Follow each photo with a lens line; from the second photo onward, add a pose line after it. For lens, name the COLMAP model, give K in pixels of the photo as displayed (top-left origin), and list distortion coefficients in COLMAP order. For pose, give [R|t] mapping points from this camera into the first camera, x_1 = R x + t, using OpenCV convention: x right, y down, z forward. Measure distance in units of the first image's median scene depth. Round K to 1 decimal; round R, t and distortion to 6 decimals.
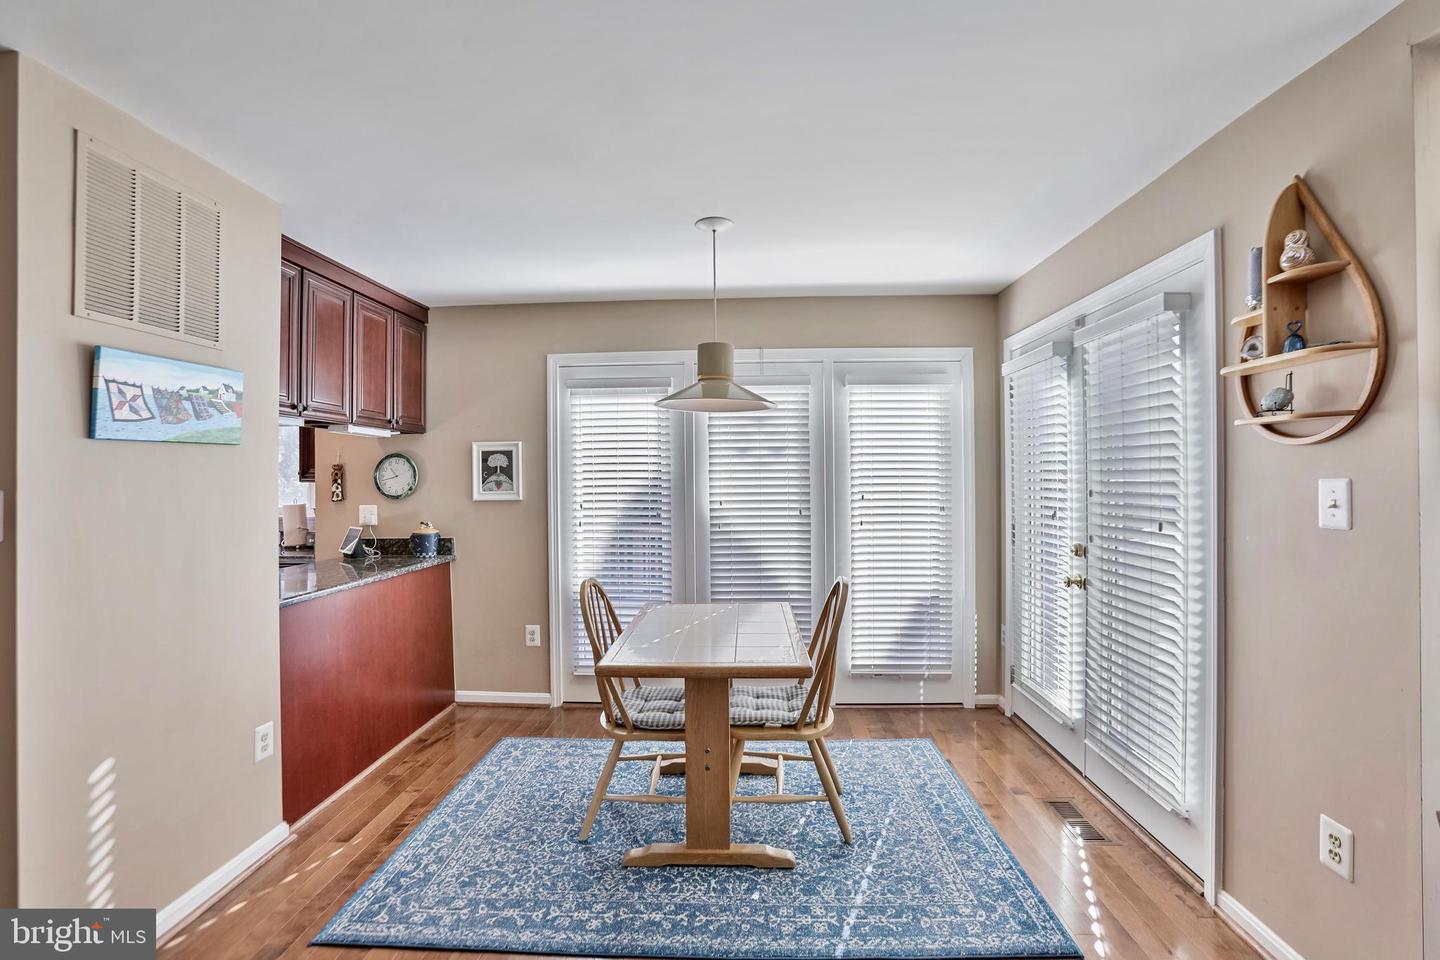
lens RADIAL K [[661.7, 0, 713.2], [0, 661.7, 474.5], [0, 0, 1]] dist [-0.048967, 0.014383]
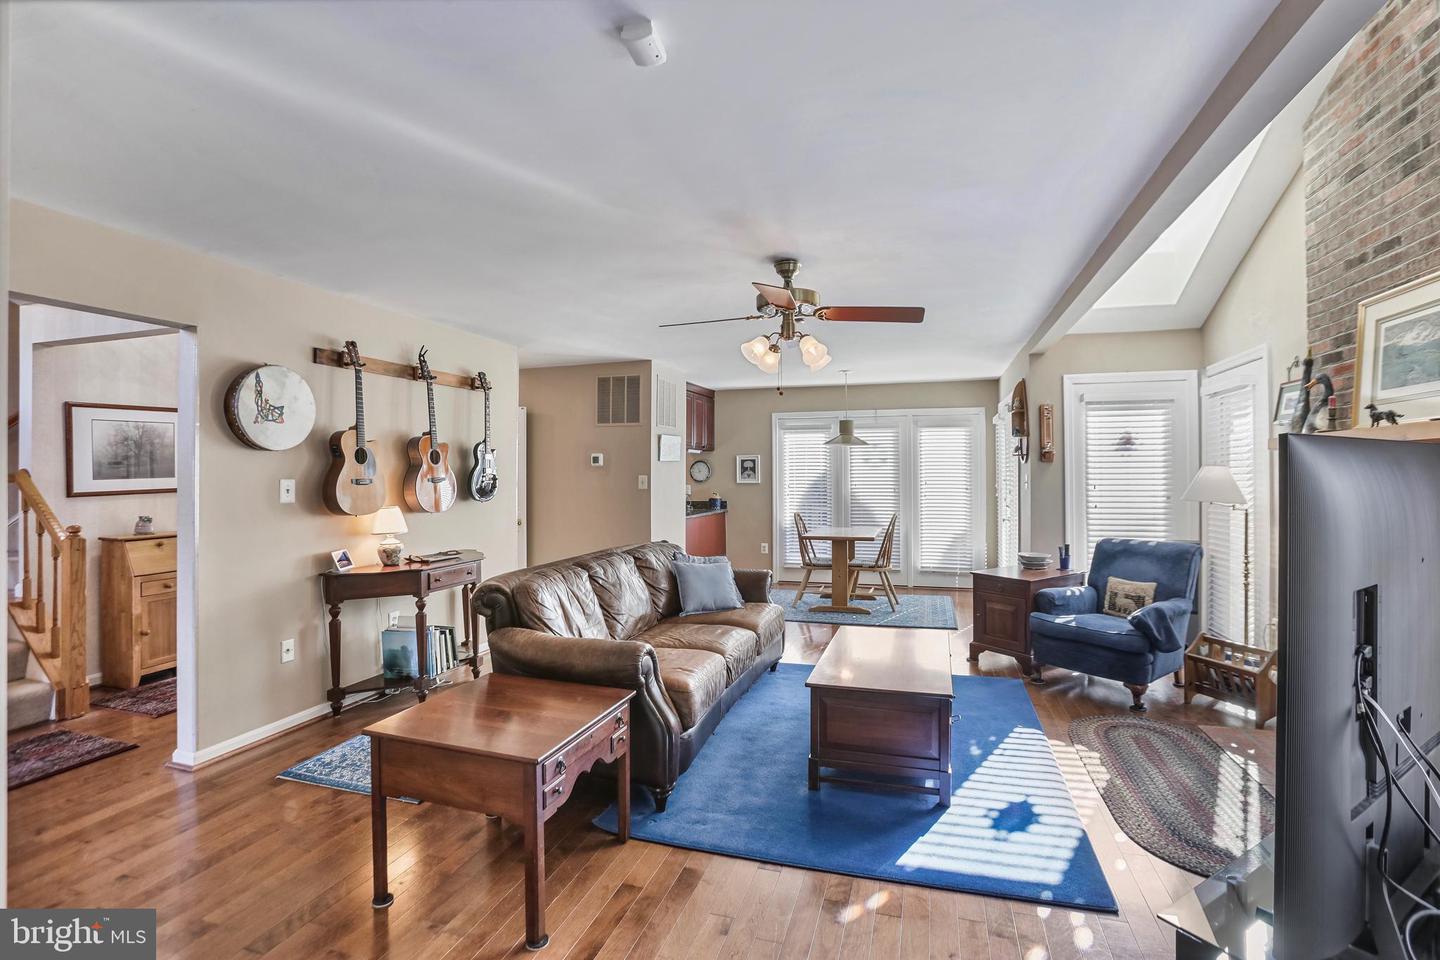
lens RADIAL K [[661.7, 0, 721.5], [0, 661.7, 476.3], [0, 0, 1]] dist [-0.048967, 0.014383]
pose [[0.968627, 0.007043, -0.248421, 0.134187], [-0.004853, 0.999944, 0.009426, -0.002657], [0.248473, -0.007925, 0.968606, -1.251479]]
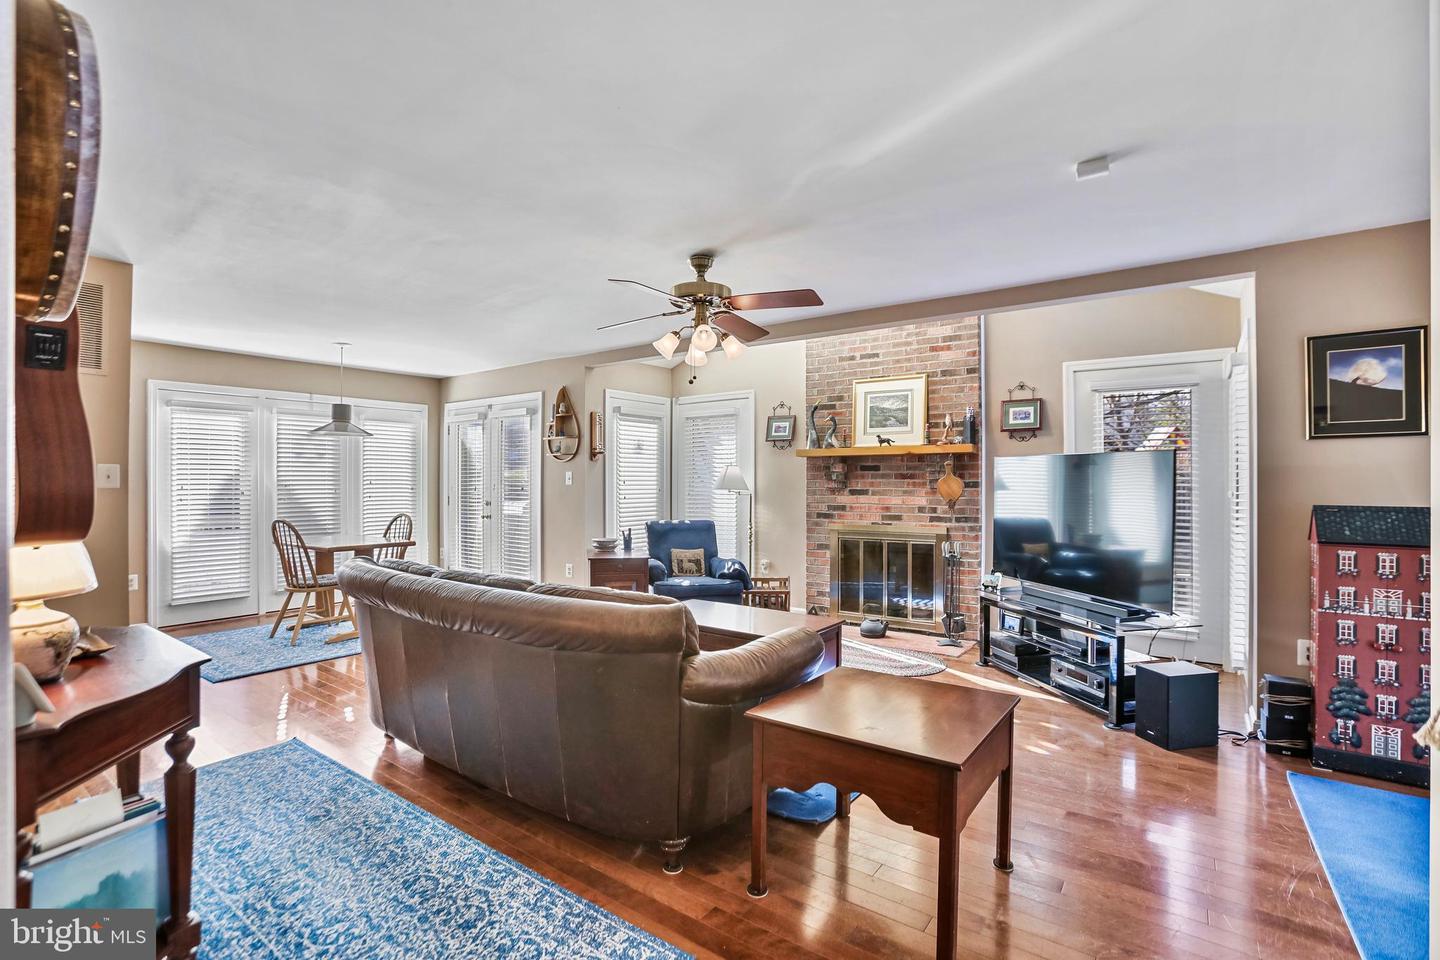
lens RADIAL K [[661.7, 0, 731.7], [0, 661.7, 475.4], [0, 0, 1]] dist [-0.048967, 0.014383]
pose [[0.543077, 0.017442, 0.839502, -0.813020], [-0.006953, 0.999843, -0.016275, 0.039980], [-0.839654, 0.003002, 0.543113, -0.878596]]
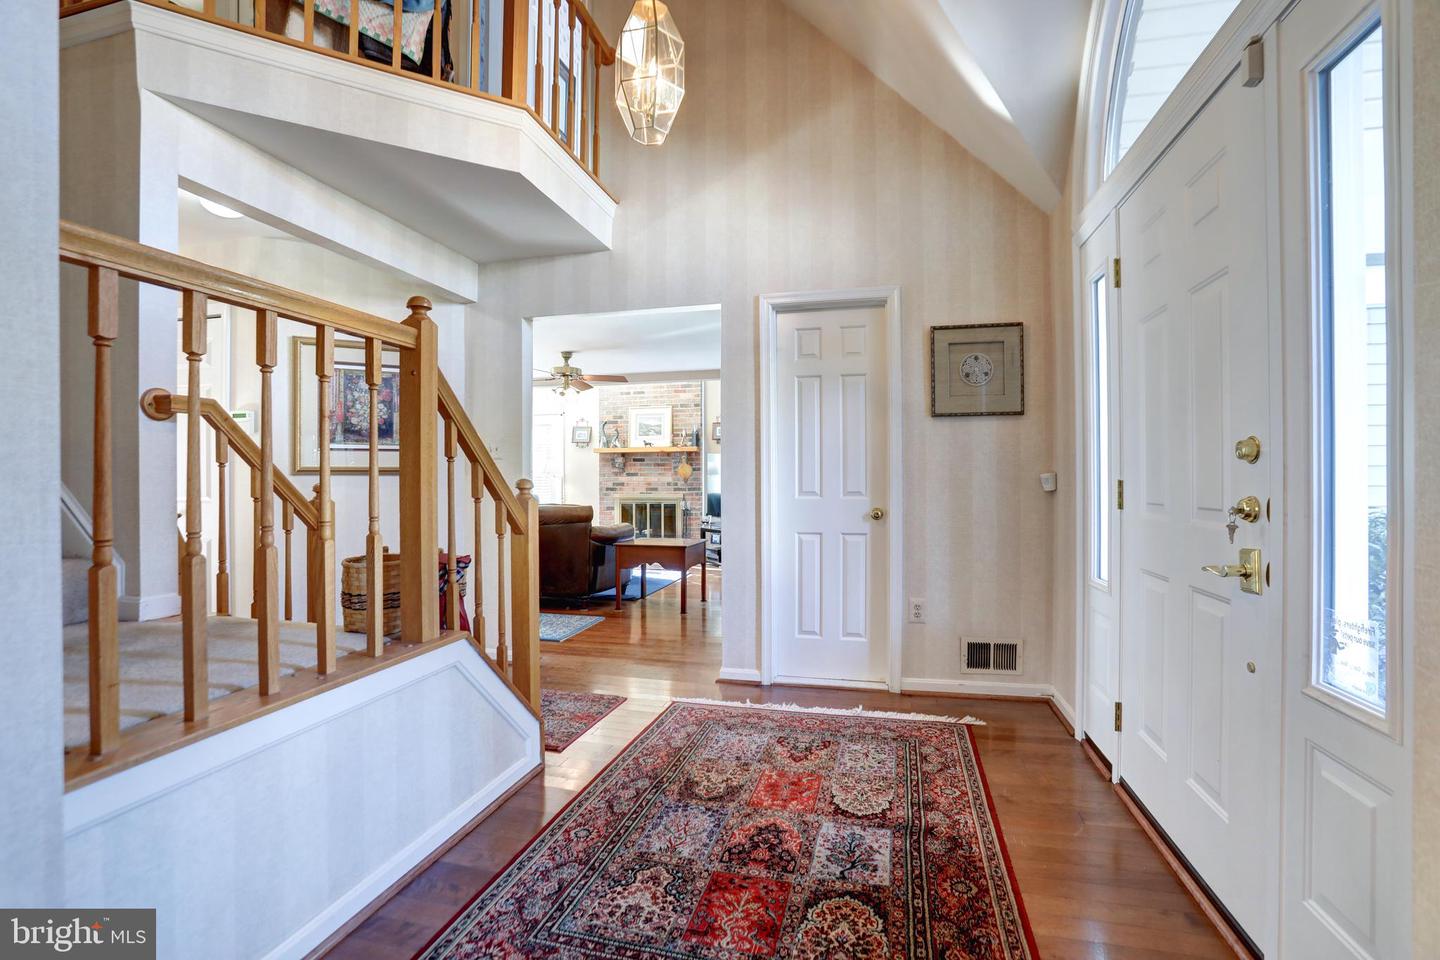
lens RADIAL K [[661.7, 0, 720.6], [0, 661.7, 477.1], [0, 0, 1]] dist [-0.048967, 0.014383]
pose [[0.203658, 0.010664, 0.978984, -1.857988], [0.000439, 0.999940, -0.010983, 0.093554], [-0.979042, 0.002666, 0.203641, -1.164022]]
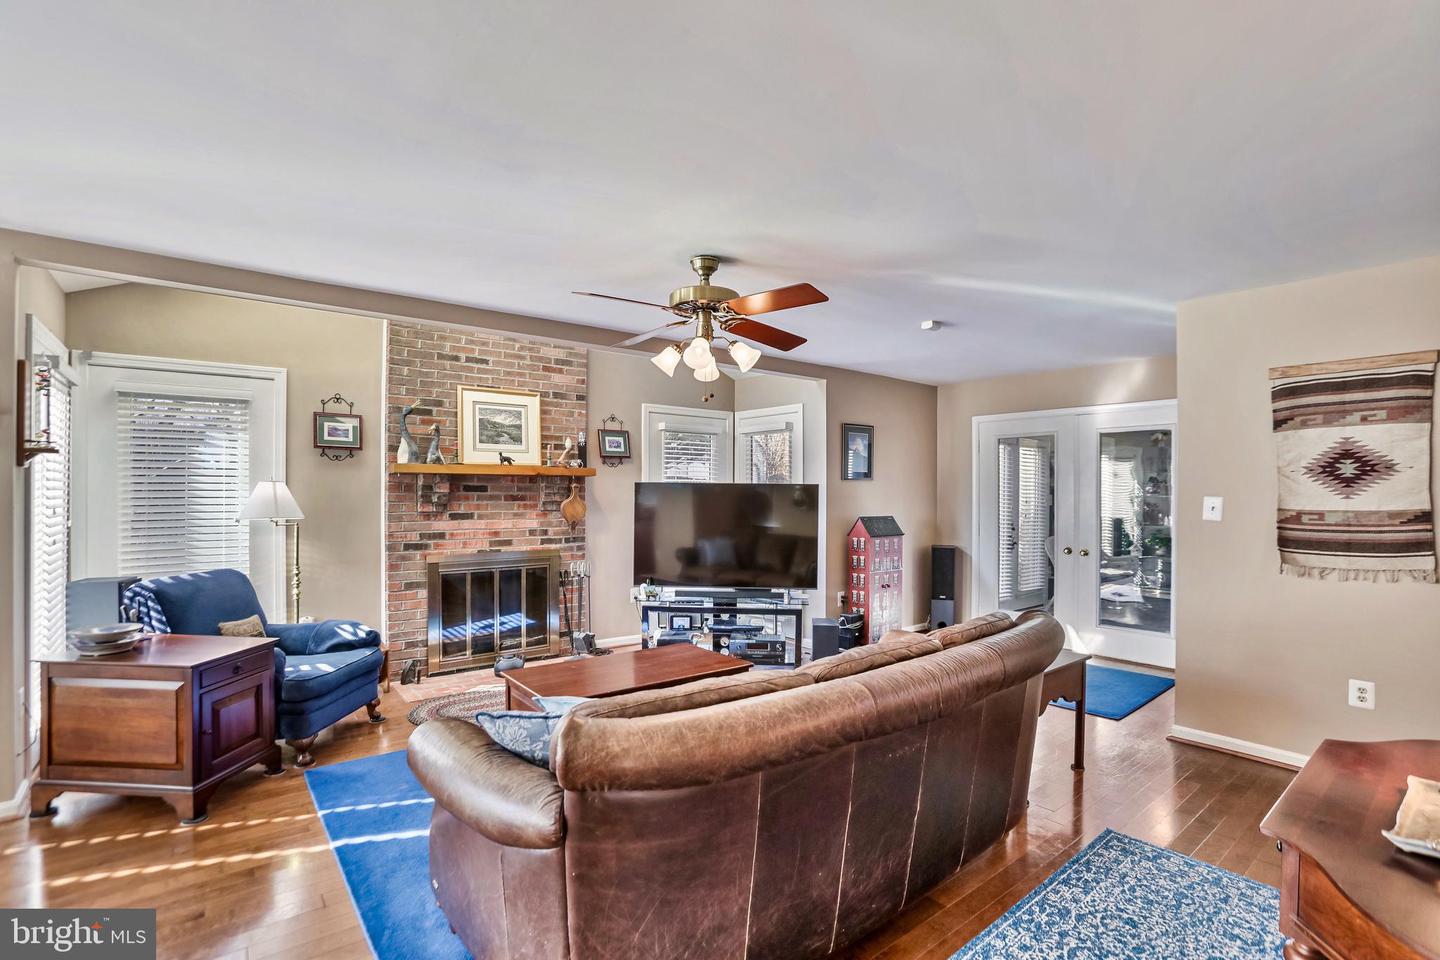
lens RADIAL K [[661.7, 0, 721.9], [0, 661.7, 494.9], [0, 0, 1]] dist [-0.048967, 0.014383]
pose [[-0.638337, 0.008220, 0.769713, -0.695814], [0.003940, 0.999965, -0.007412, 0.019587], [-0.769747, -0.001699, -0.638347, 0.218258]]
